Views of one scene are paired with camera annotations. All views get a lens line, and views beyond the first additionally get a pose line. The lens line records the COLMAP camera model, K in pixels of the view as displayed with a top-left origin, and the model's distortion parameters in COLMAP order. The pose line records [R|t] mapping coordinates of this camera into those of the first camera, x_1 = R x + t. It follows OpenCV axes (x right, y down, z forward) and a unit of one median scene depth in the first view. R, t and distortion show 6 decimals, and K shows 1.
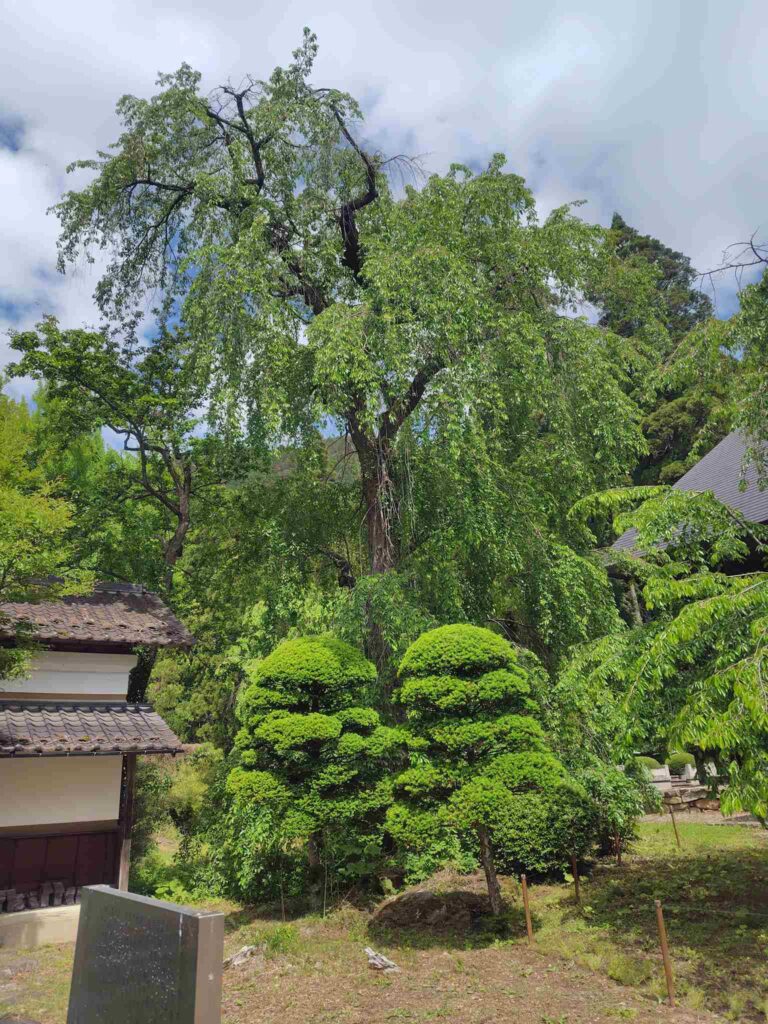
lens RADIAL K [[692.7, 0, 384.0], [0, 692.7, 512.0], [0, 0, 1]] dist [0.001554, 0.002177]
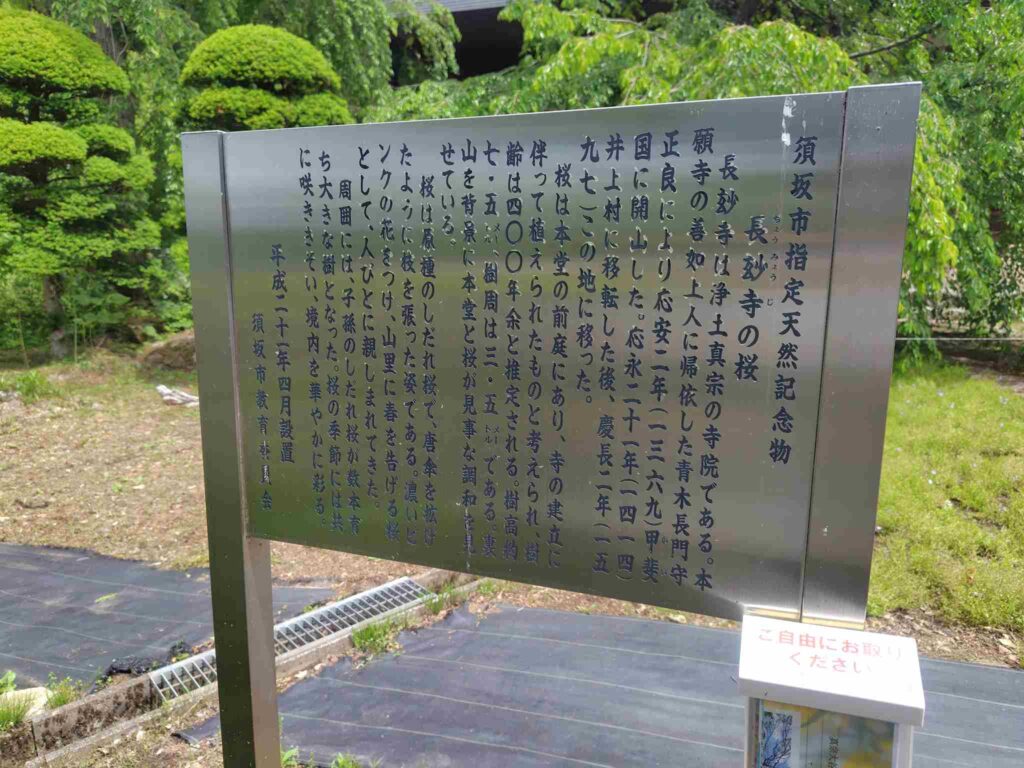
lens RADIAL K [[692.7, 0, 512.0], [0, 692.7, 384.0], [0, 0, 1]] dist [0.001554, 0.002177]
pose [[0.847810, -0.054872, 0.527454, -0.083891], [-0.231121, 0.856964, 0.460647, 0.076981], [-0.477285, -0.512447, 0.713861, 0.101486]]
